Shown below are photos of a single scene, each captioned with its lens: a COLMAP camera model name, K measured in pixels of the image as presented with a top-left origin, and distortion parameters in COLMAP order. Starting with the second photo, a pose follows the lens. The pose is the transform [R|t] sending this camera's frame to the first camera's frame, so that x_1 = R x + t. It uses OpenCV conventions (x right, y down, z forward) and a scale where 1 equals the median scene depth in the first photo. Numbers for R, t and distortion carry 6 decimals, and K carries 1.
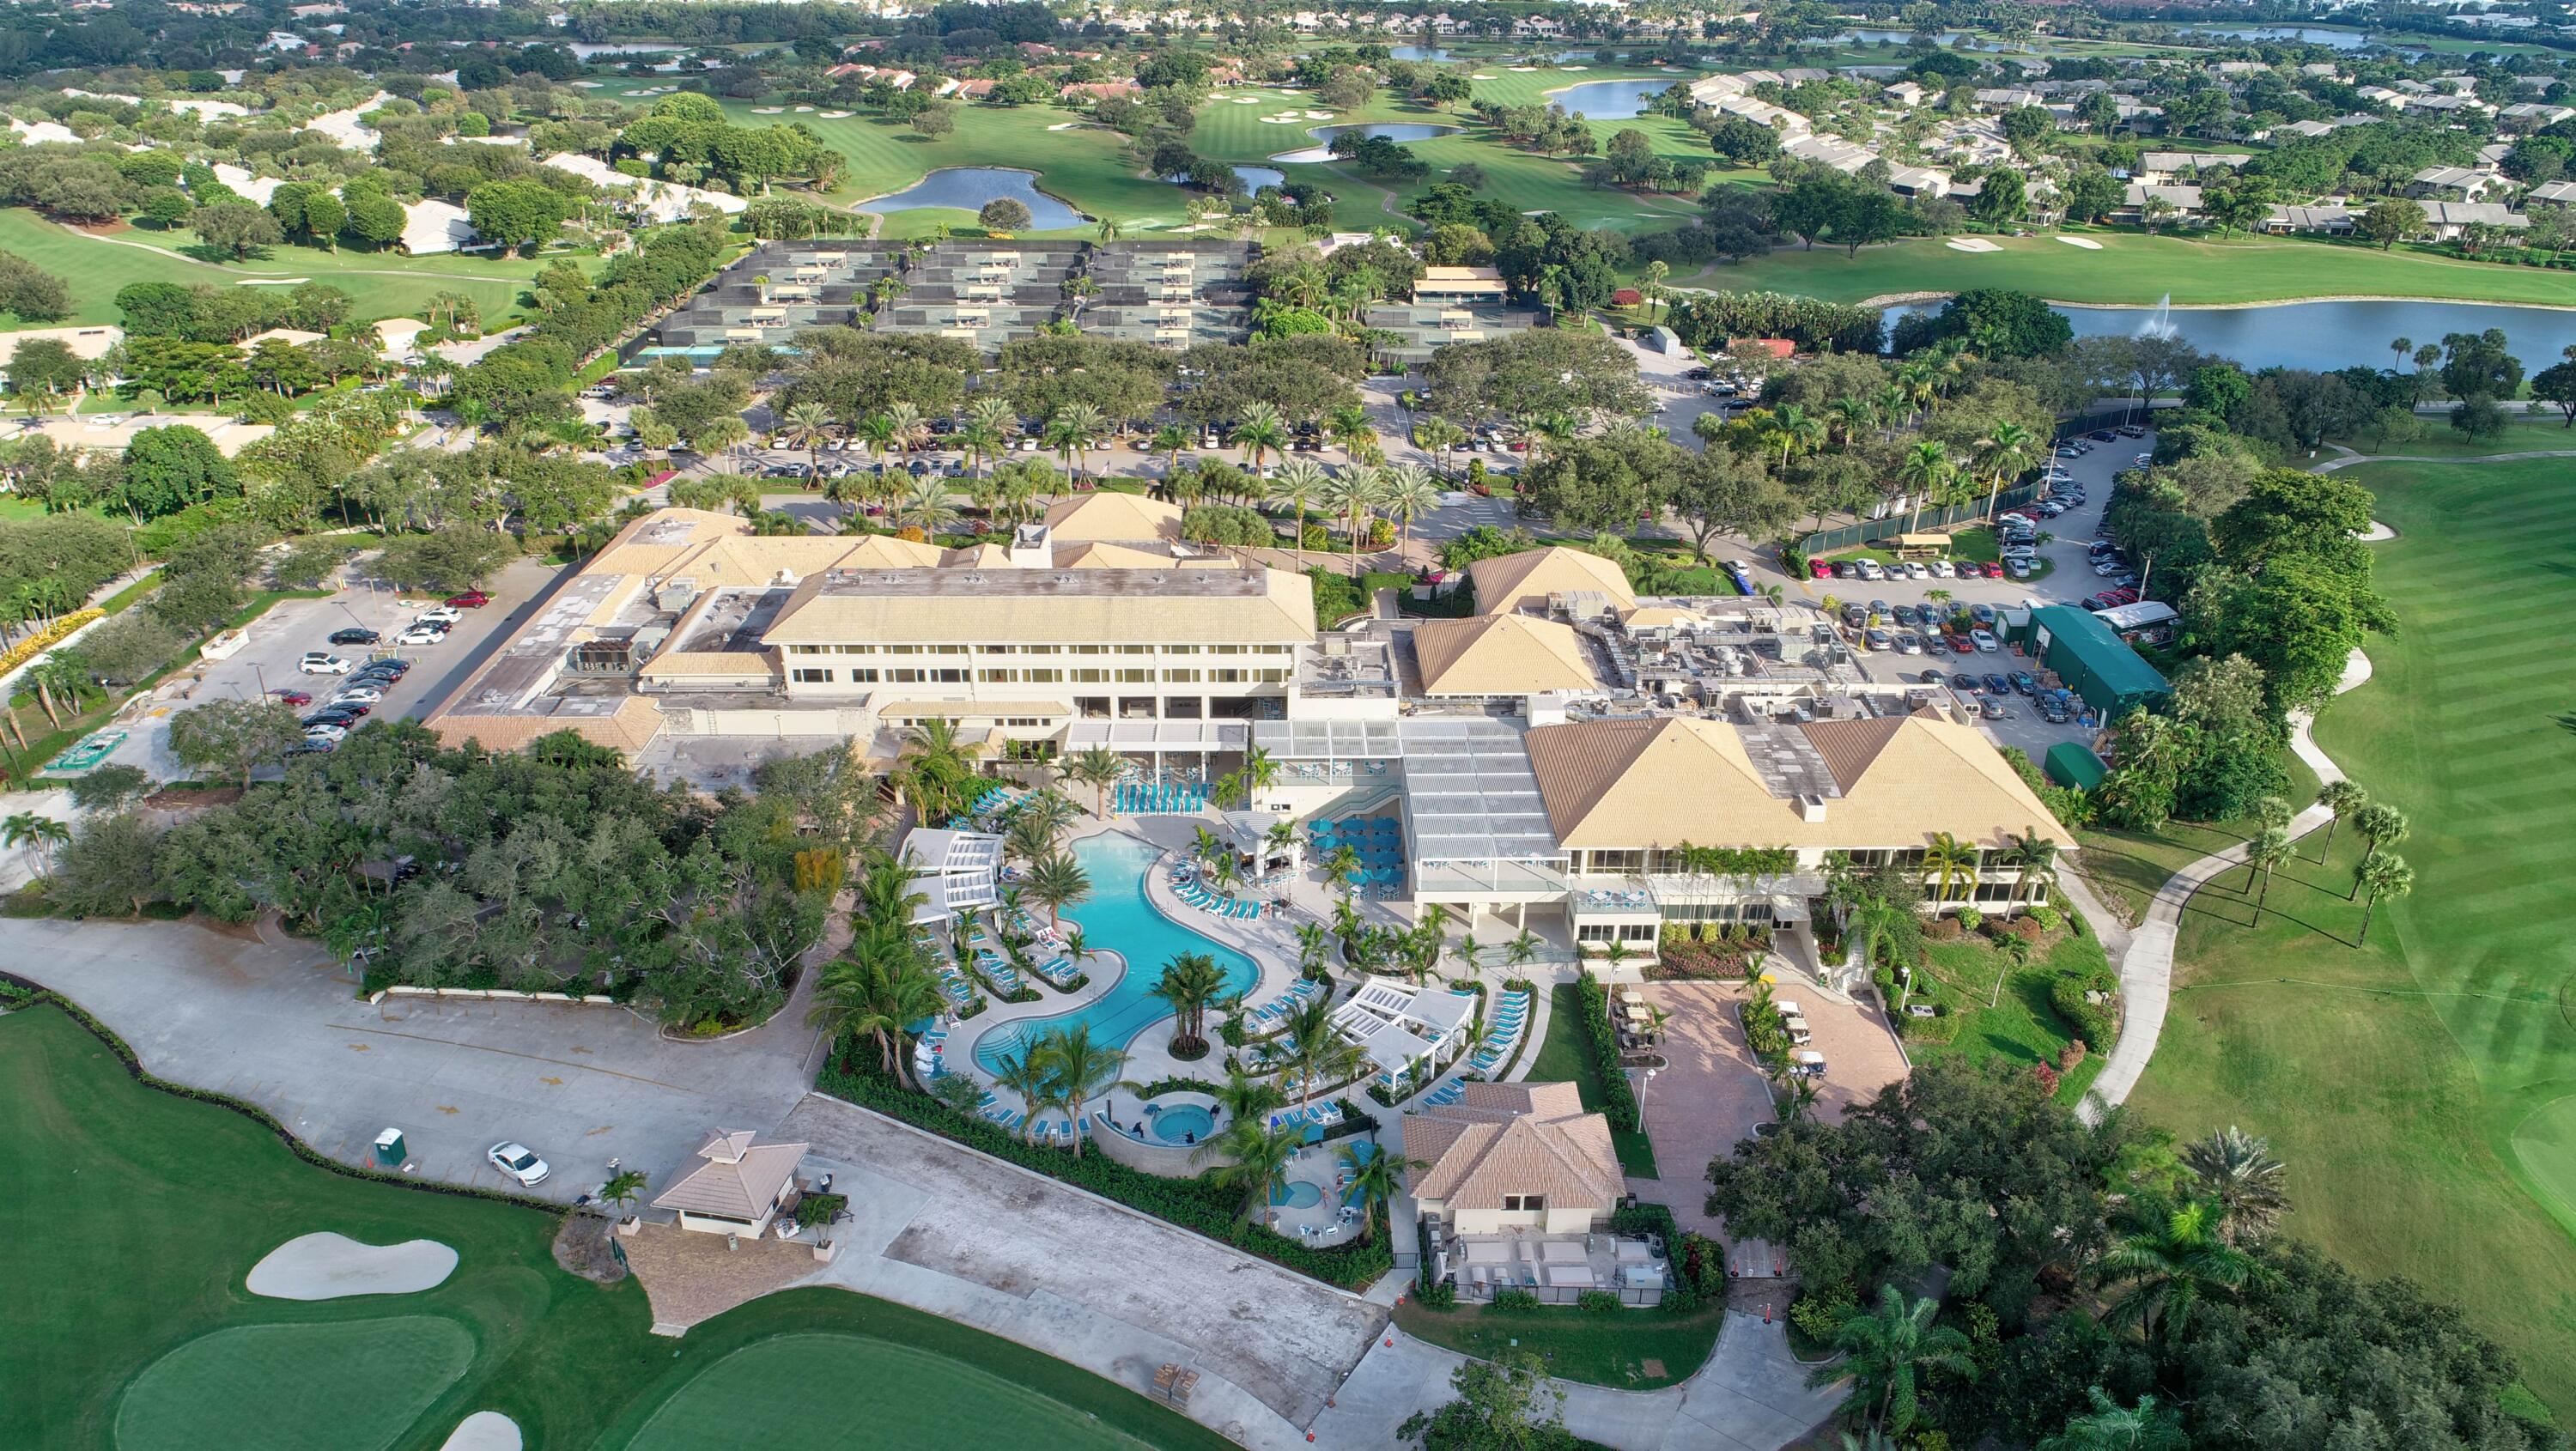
lens RADIAL K [[1728.7, 0, 1288.0], [0, 1728.7, 725.5], [0, 0, 1]] dist [0.002949, -0.001824]
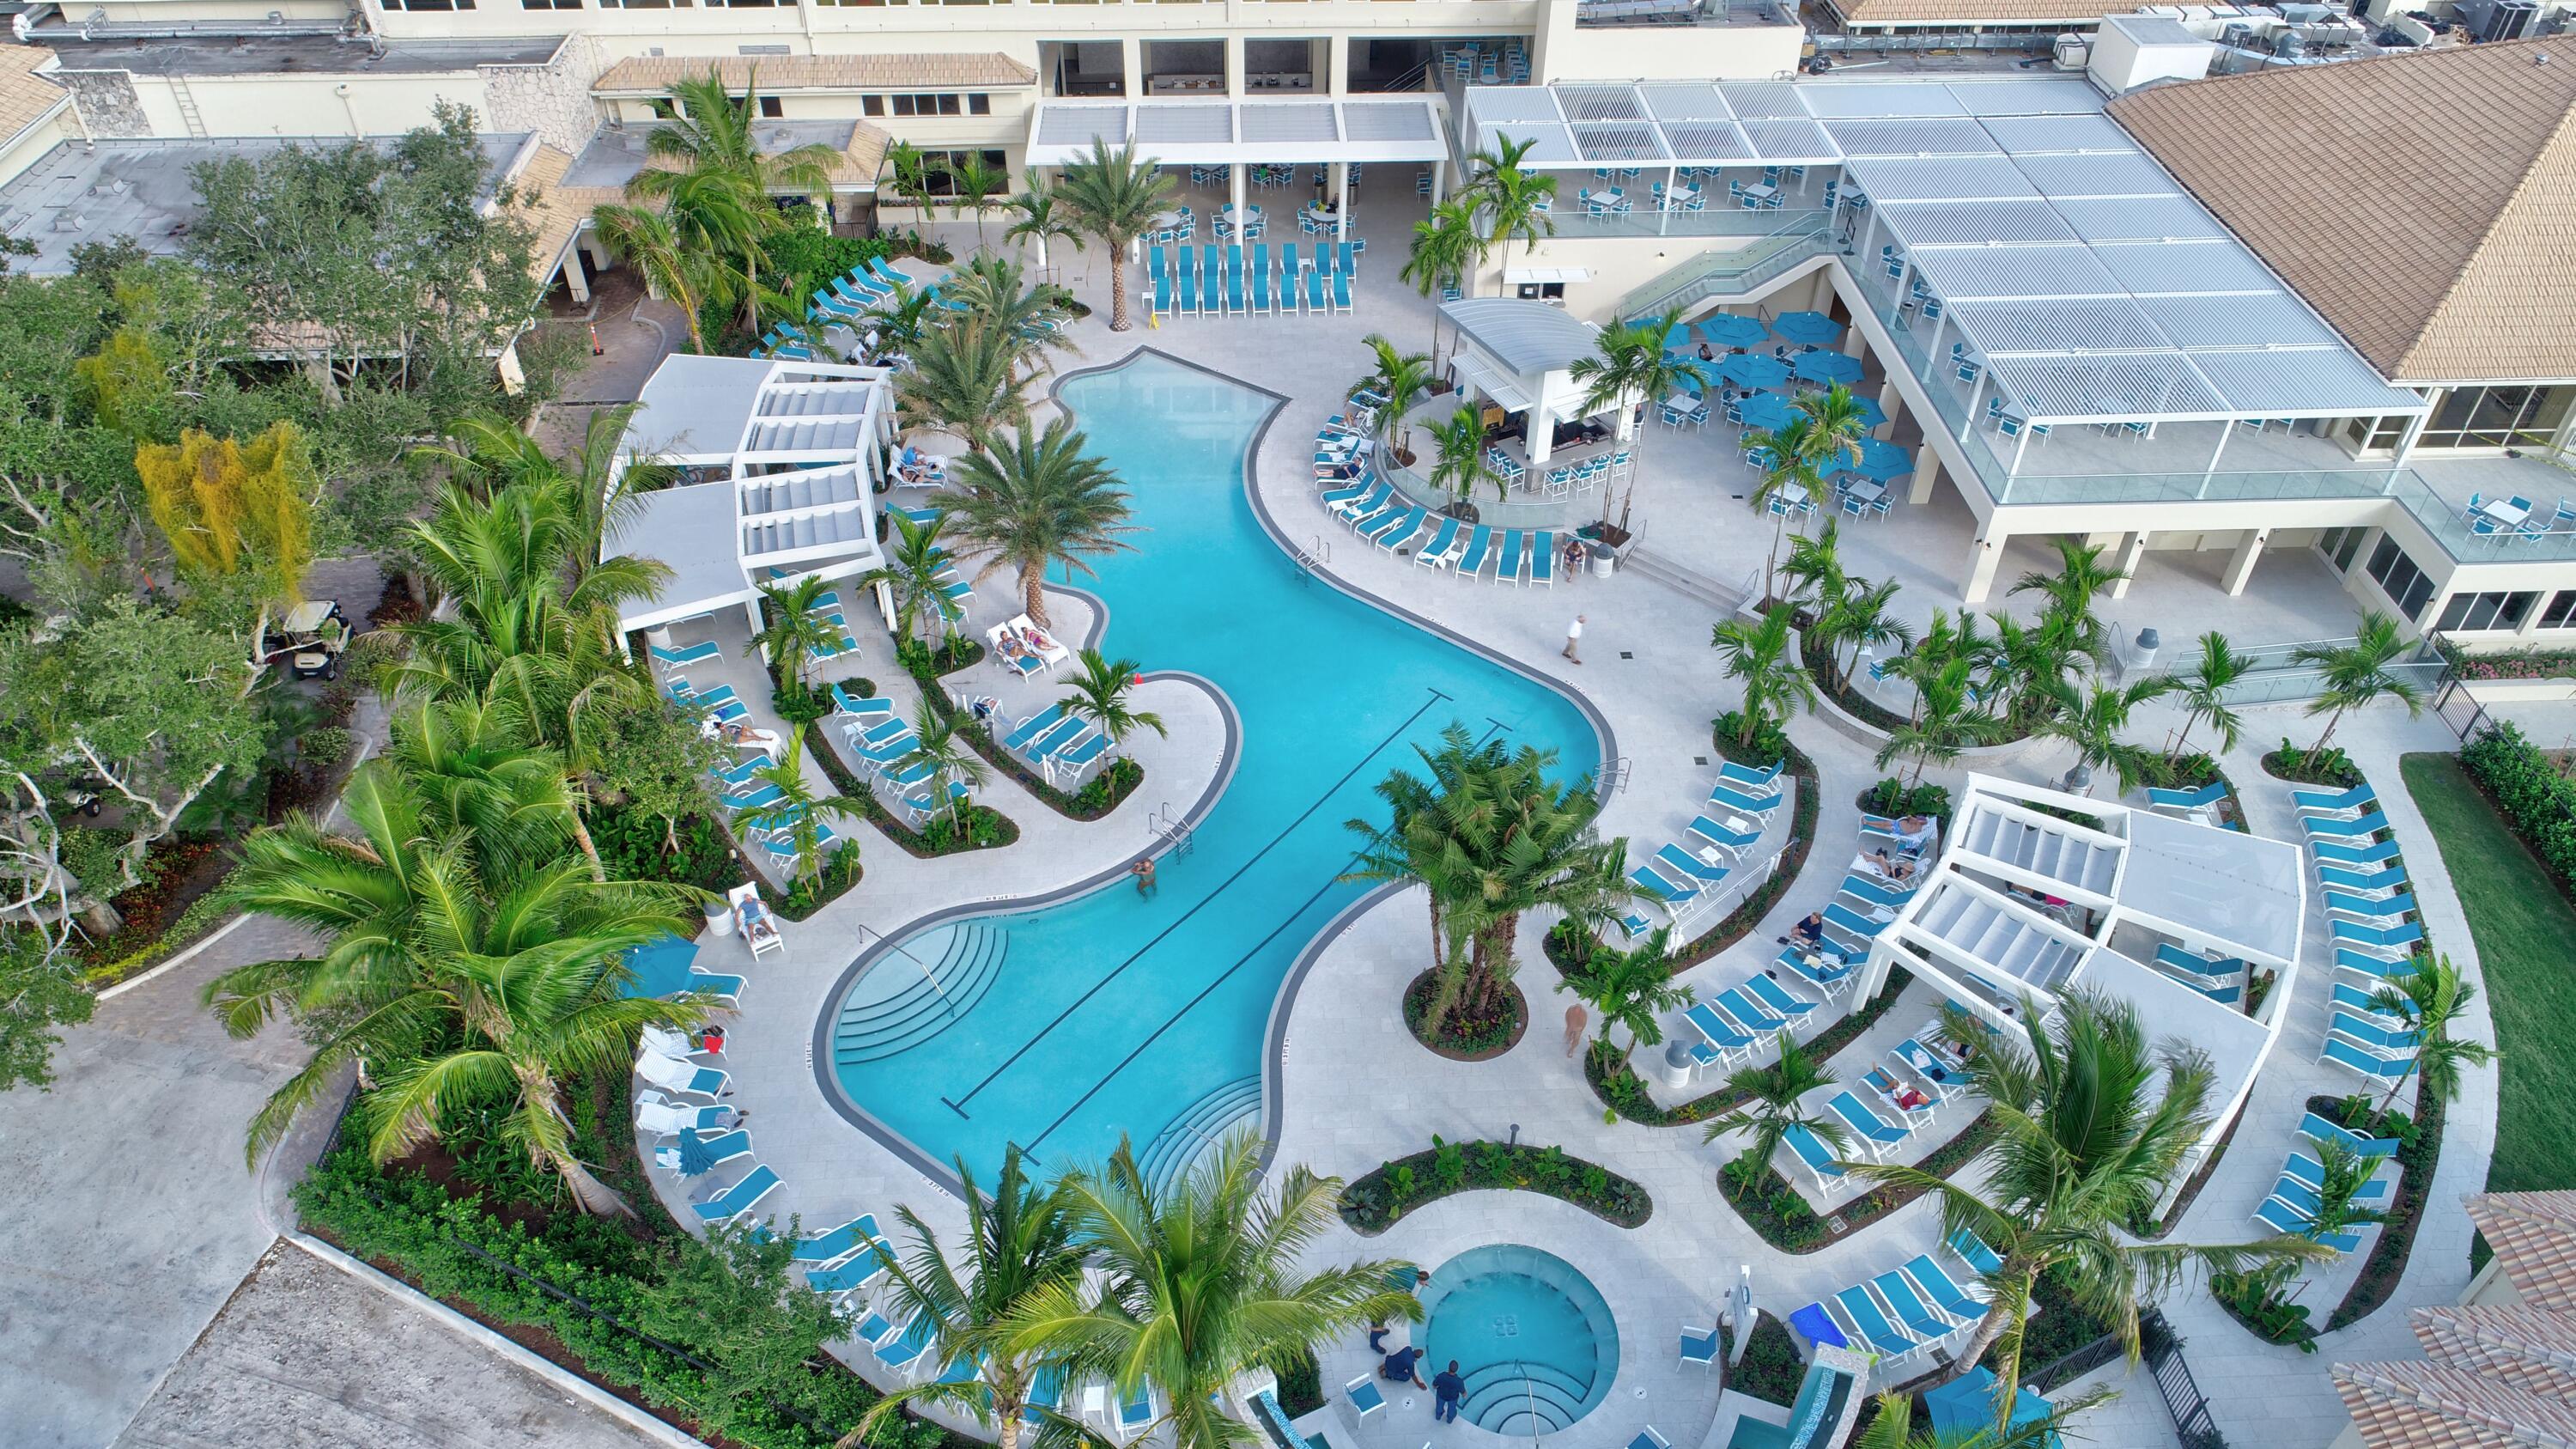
lens RADIAL K [[1729.1, 0, 1288.0], [0, 1729.1, 724.5], [0, 0, 1]] dist [0.002949, -0.001824]
pose [[0.999412, -0.020775, 0.027262, -0.087914], [0.012639, 0.962691, 0.270309, 0.036759], [-0.031860, -0.269806, 0.962388, 0.607980]]
